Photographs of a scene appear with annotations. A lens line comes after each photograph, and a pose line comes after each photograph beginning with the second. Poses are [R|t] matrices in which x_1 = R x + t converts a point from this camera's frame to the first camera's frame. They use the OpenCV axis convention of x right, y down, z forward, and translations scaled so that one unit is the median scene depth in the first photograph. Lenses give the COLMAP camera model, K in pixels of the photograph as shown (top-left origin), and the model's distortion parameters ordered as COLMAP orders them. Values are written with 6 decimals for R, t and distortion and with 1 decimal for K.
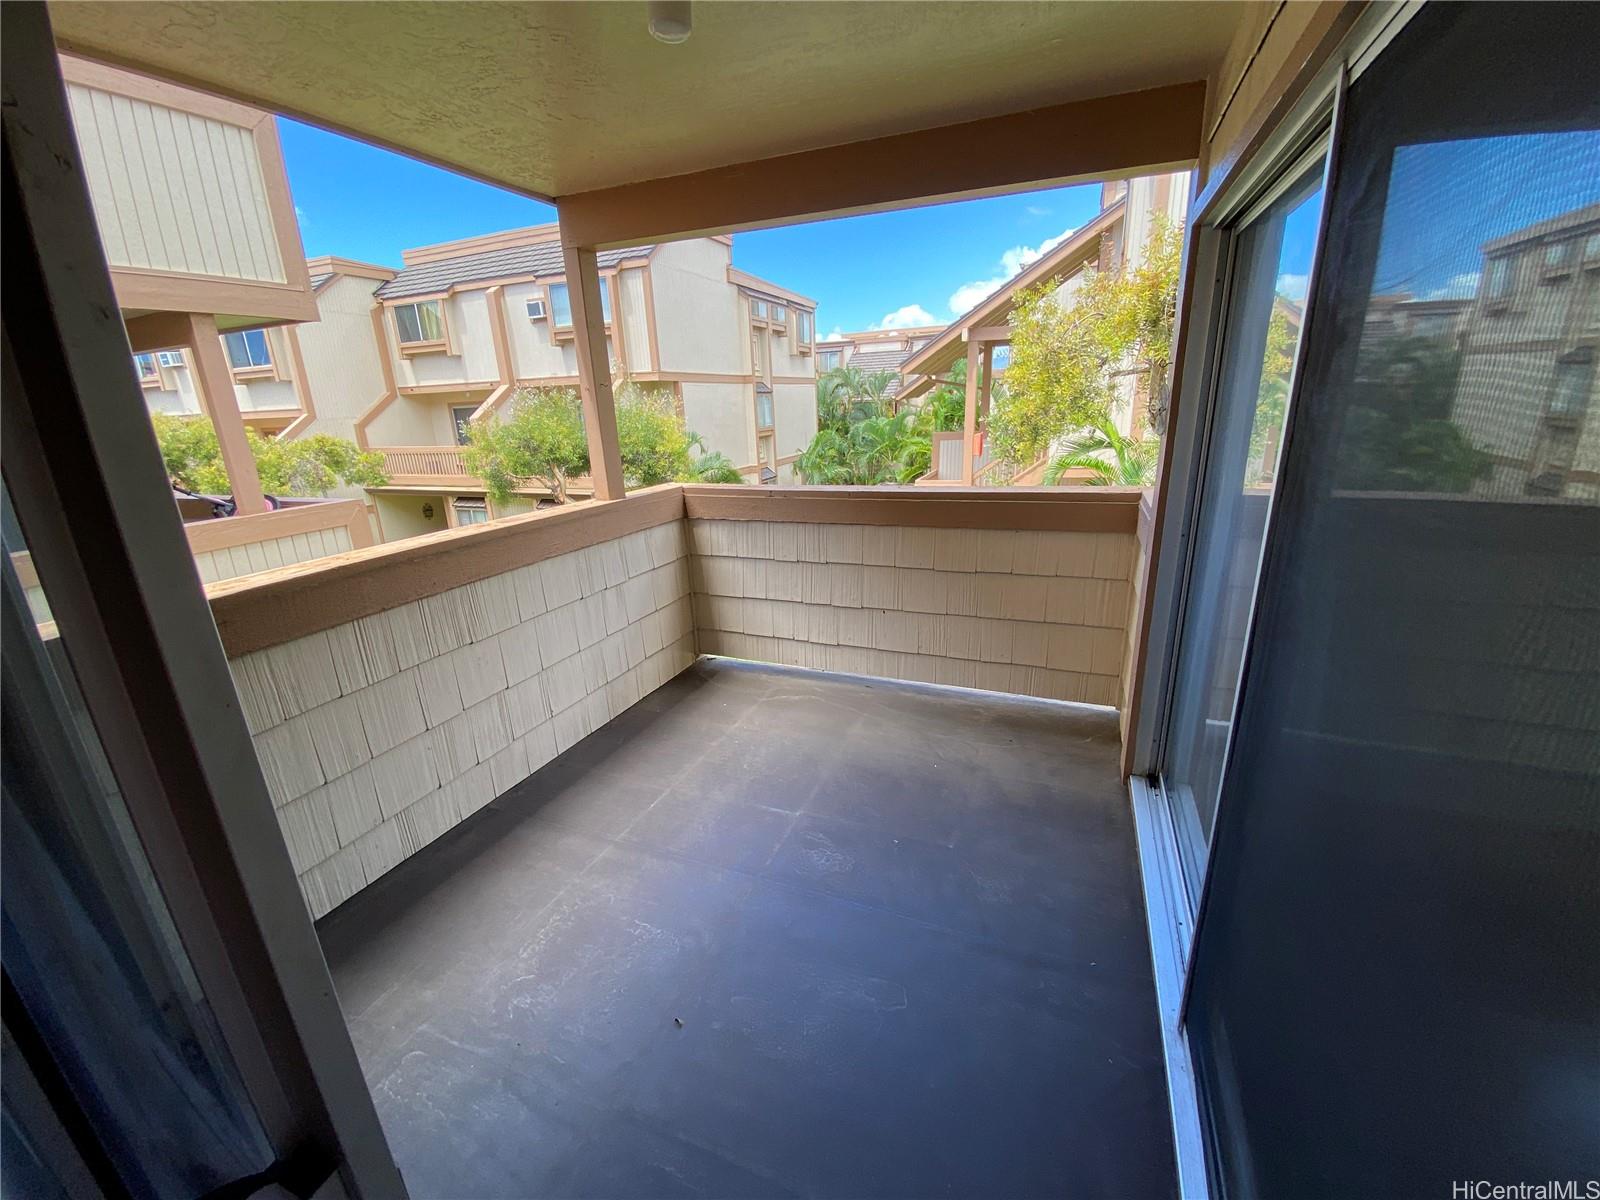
lens RADIAL K [[656.2, 0, 797.7], [0, 656.2, 594.3], [0, 0, 1]] dist [0.000453, -0.000015]
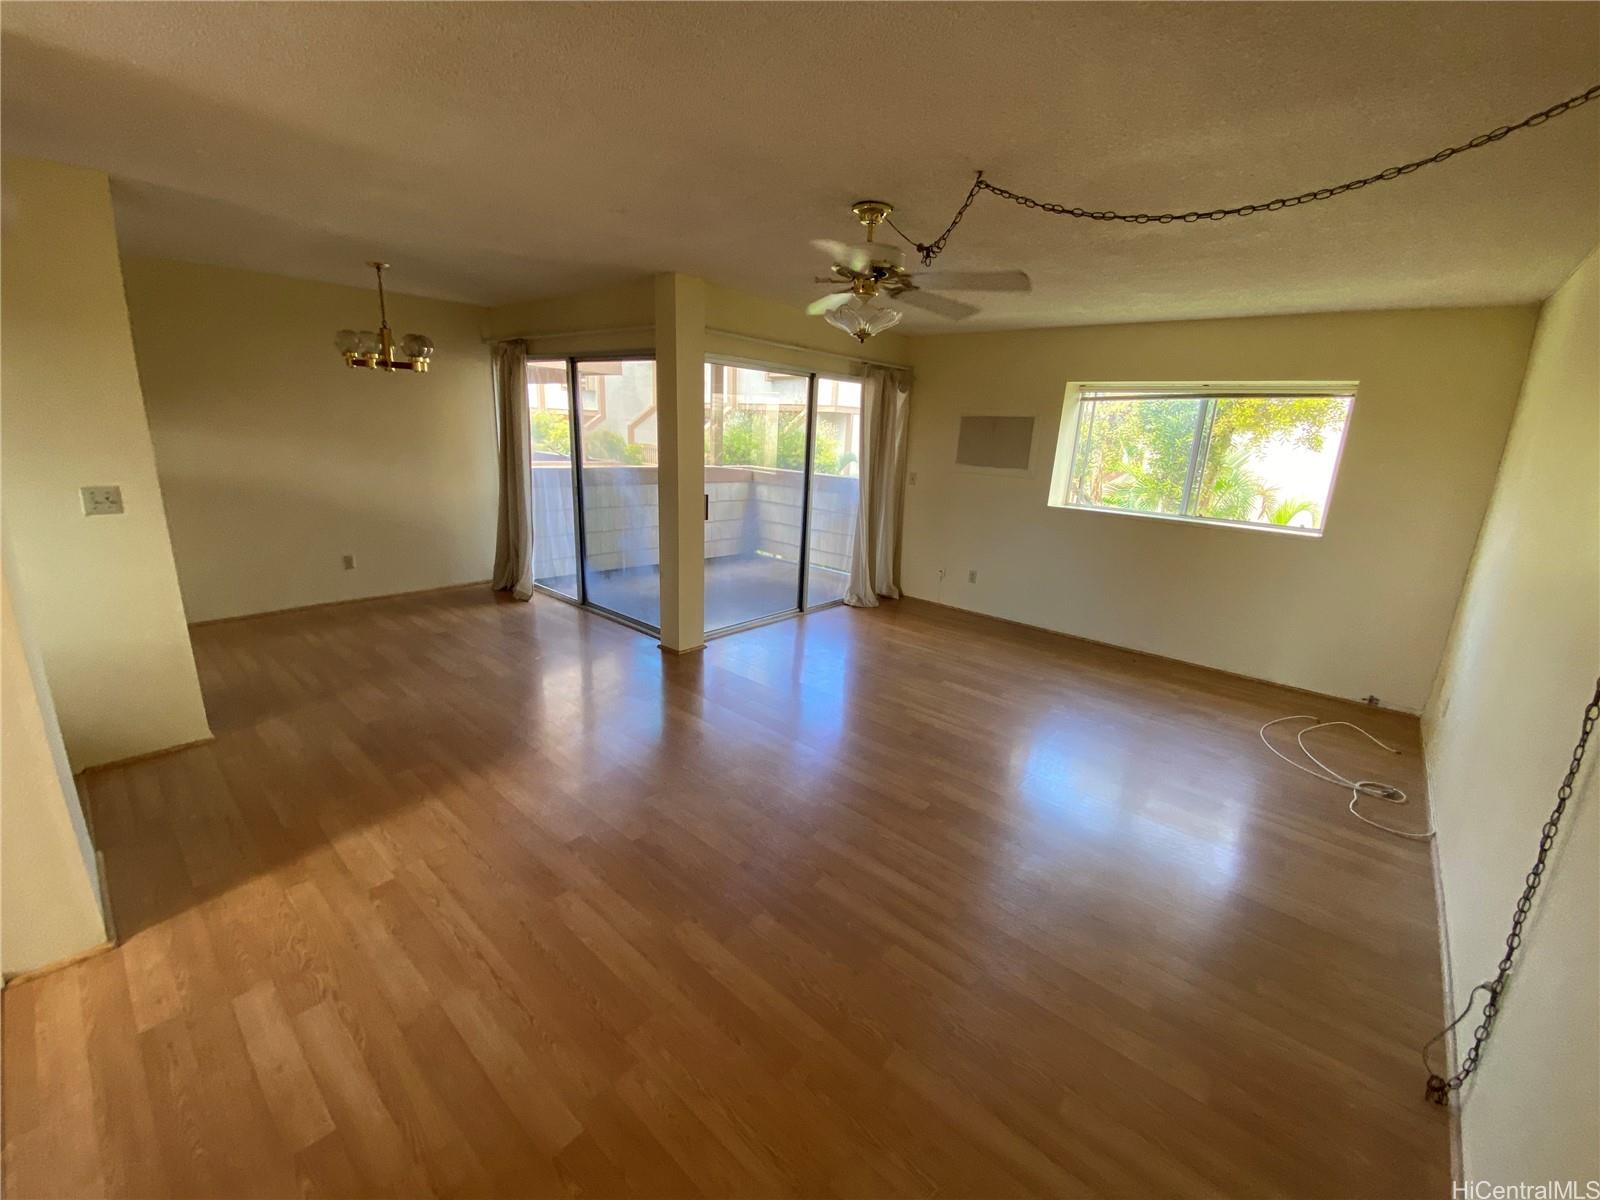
lens RADIAL K [[656.2, 0, 803.1], [0, 656.2, 599.6], [0, 0, 1]] dist [0.000453, -0.000015]
pose [[0.942462, 0.164332, -0.291138, 0.171727], [-0.174445, 0.984626, -0.008938, 0.064706], [0.285193, 0.059211, 0.956639, -0.246646]]
